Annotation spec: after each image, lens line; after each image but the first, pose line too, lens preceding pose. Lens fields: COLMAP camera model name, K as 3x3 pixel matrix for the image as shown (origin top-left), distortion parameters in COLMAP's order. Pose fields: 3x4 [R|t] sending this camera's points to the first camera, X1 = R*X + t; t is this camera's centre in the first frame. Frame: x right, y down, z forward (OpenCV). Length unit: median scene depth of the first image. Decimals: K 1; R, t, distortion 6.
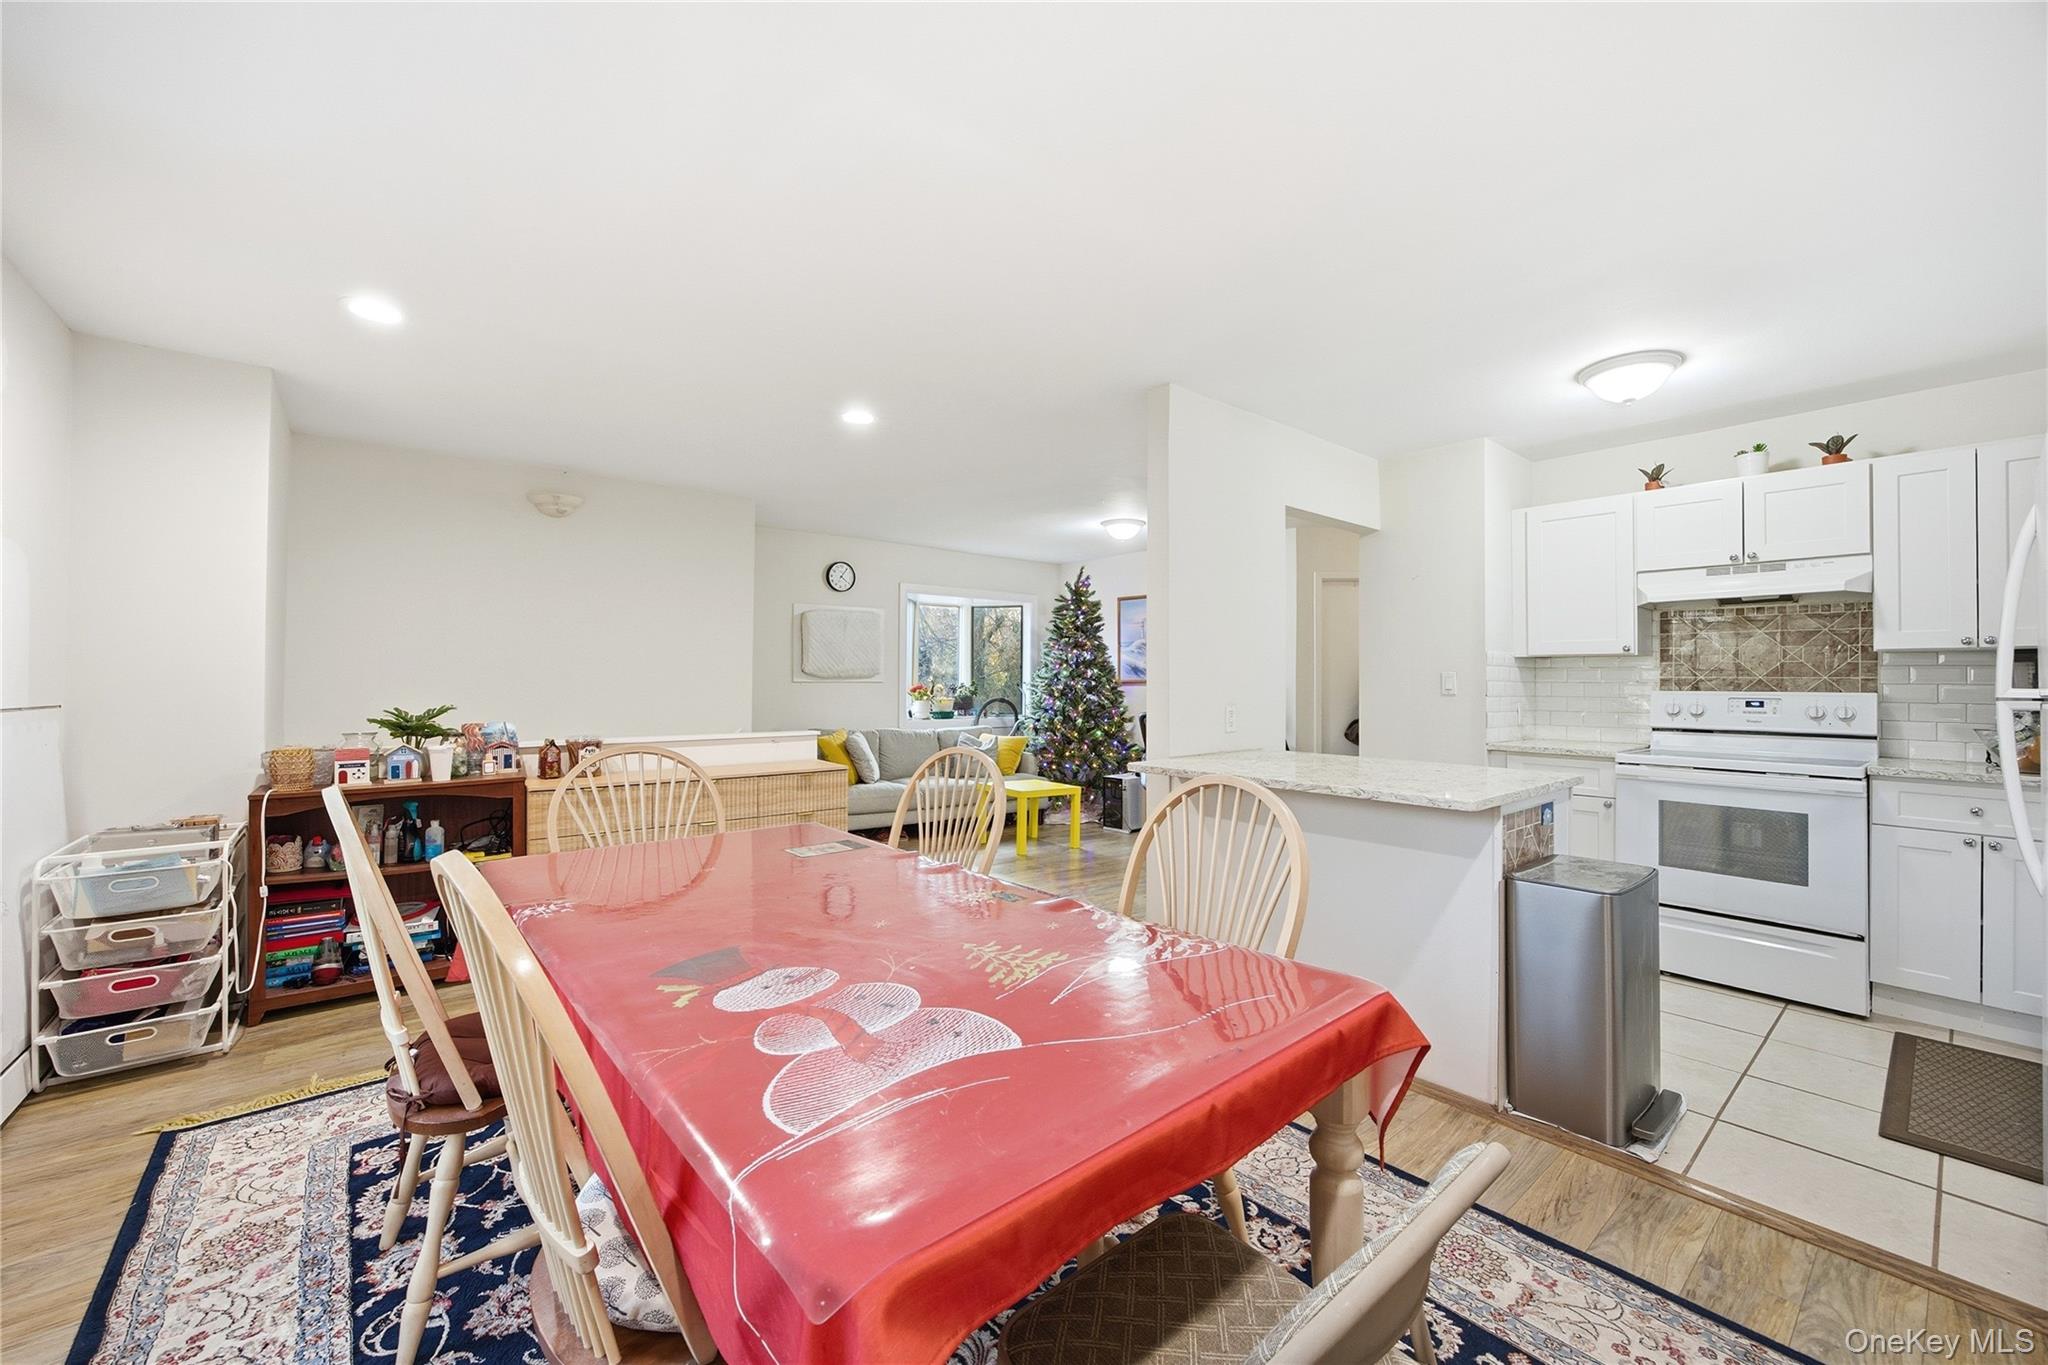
lens RADIAL K [[796.5, 0, 1024.0], [0, 796.5, 682.5], [0, 0, 1]] dist [0.000007, 0.000053]
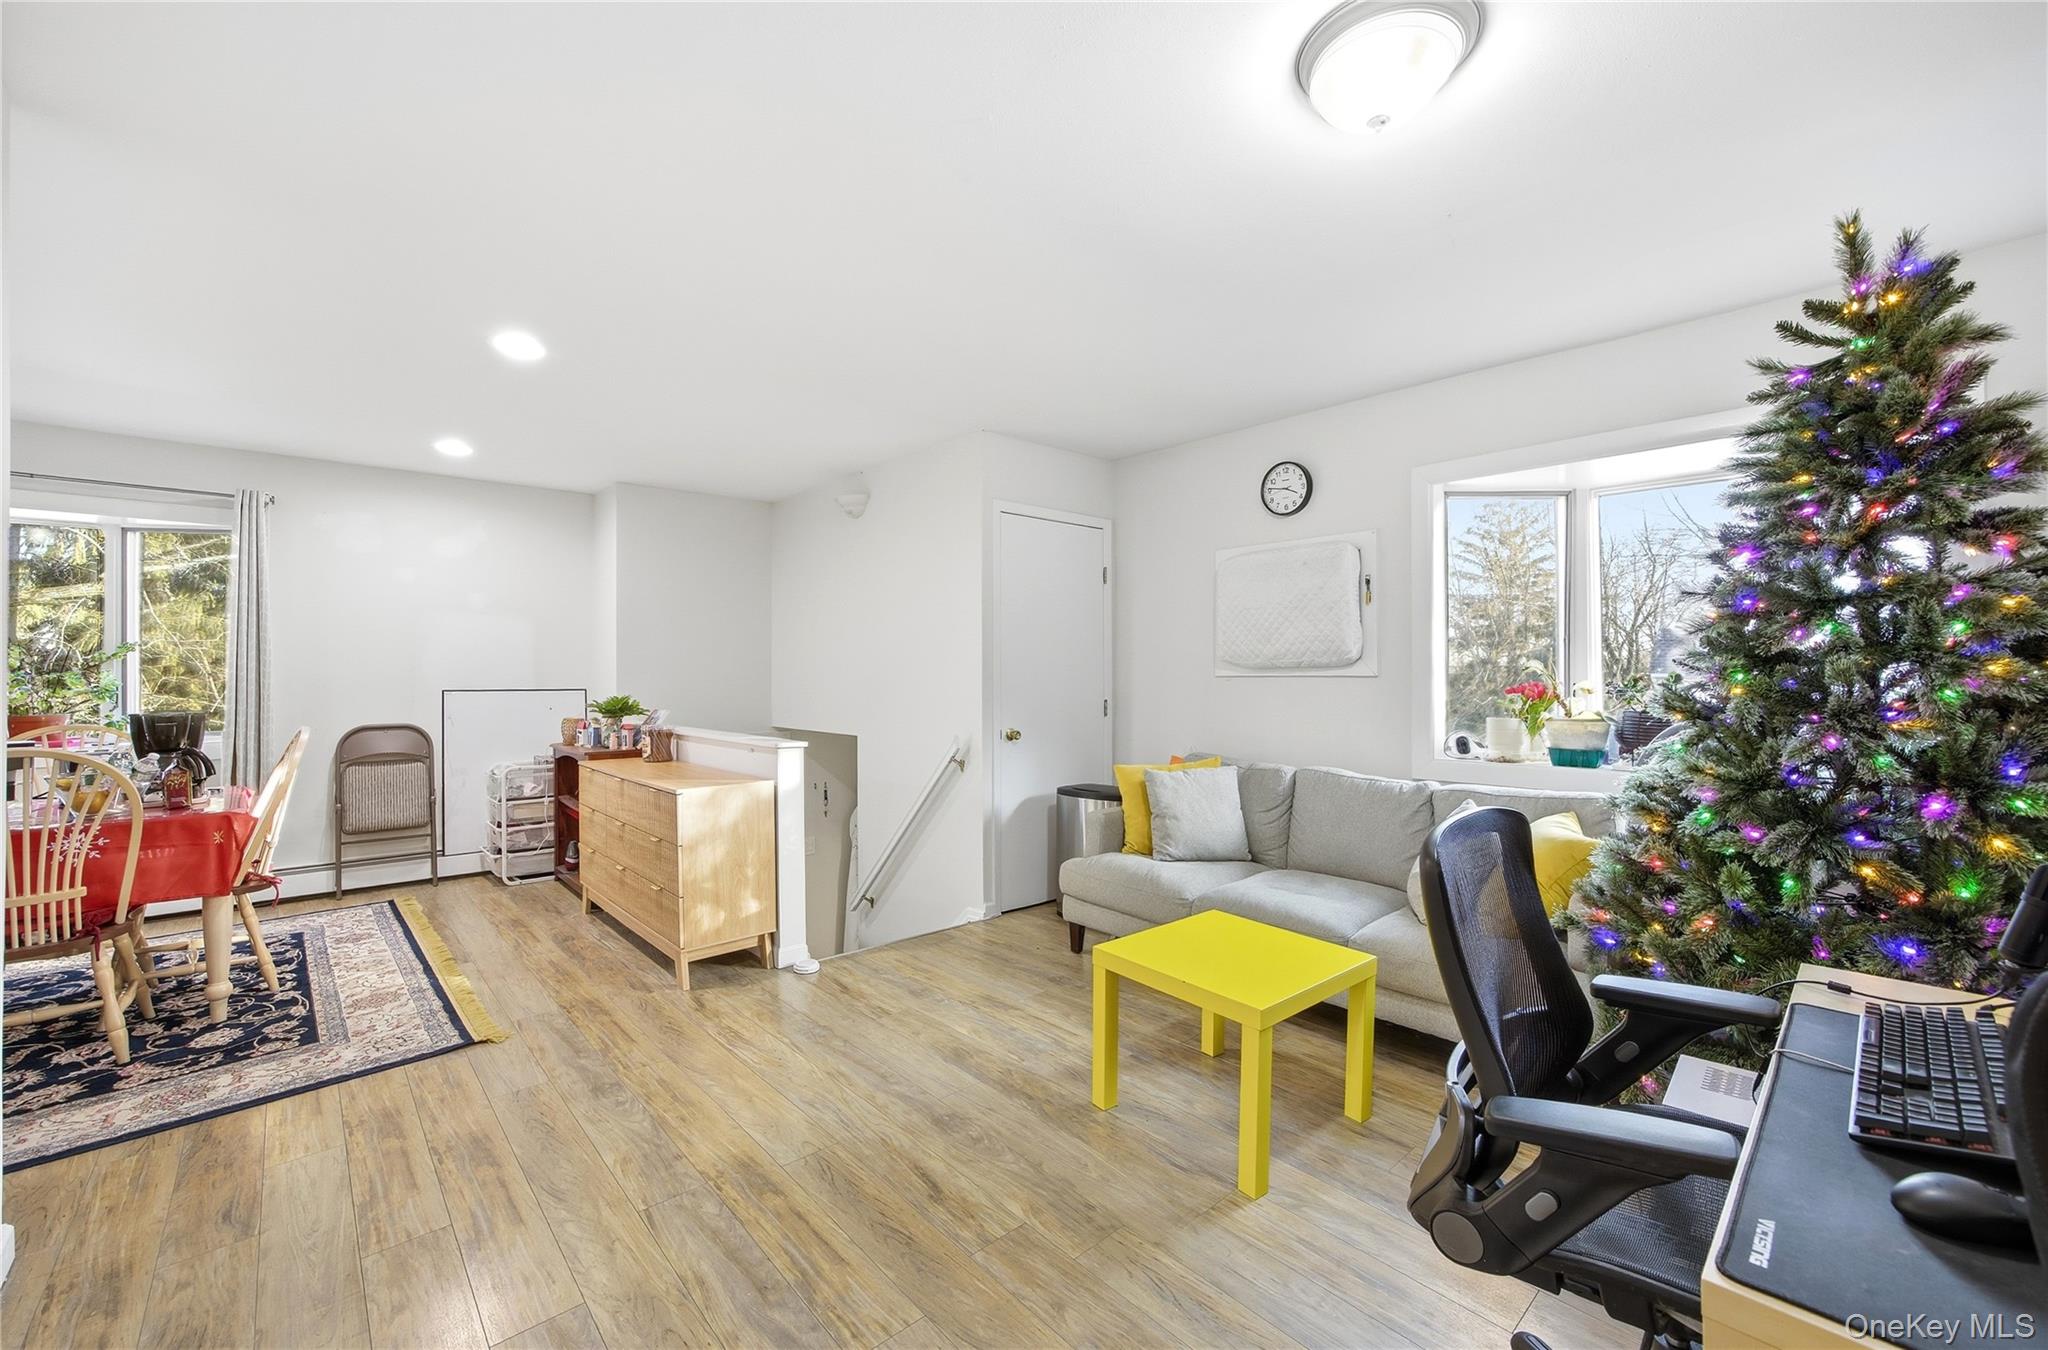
lens RADIAL K [[835.7, 0, 1024.0], [0, 835.7, 675.0], [0, 0, 1]] dist [-0.030019, 0.008124]
pose [[0.045129, -0.006301, -0.998961, 0.325872], [0.000867, 0.999980, -0.006269, 0.001815], [0.998981, -0.000583, 0.045134, 0.746226]]
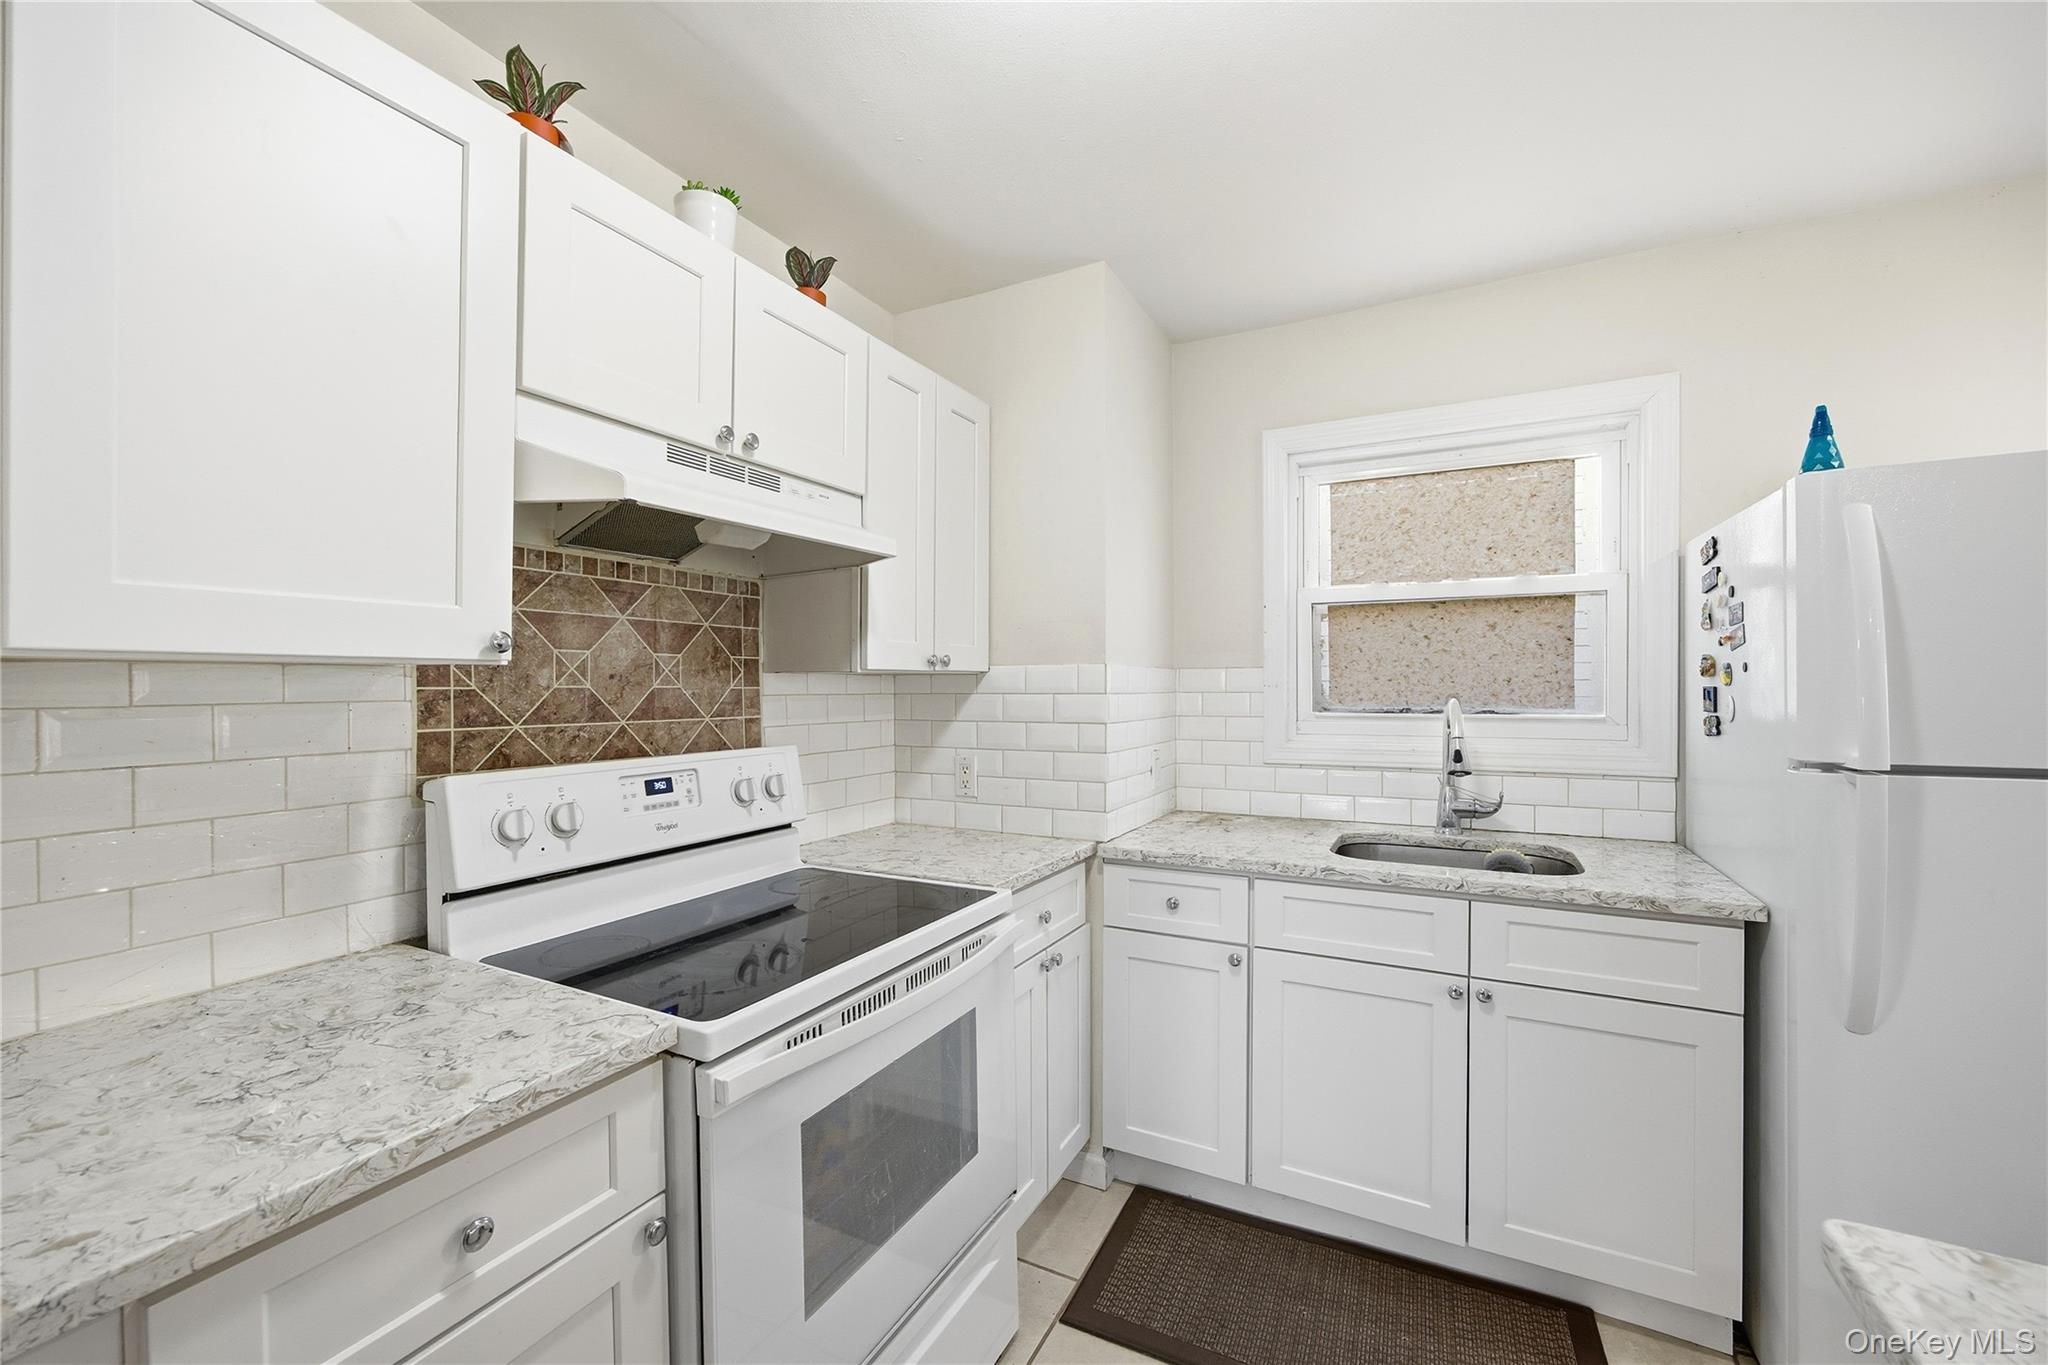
lens RADIAL K [[822.5, 0, 1024.0], [0, 822.5, 682.5], [0, 0, 1]] dist [0.000629, 0.000358]
pose [[-0.375247, 0.001423, 0.926924, 0.209882], [0.006118, 0.999981, 0.000942, -0.013802], [-0.926905, 0.006025, -0.375249, 0.479997]]
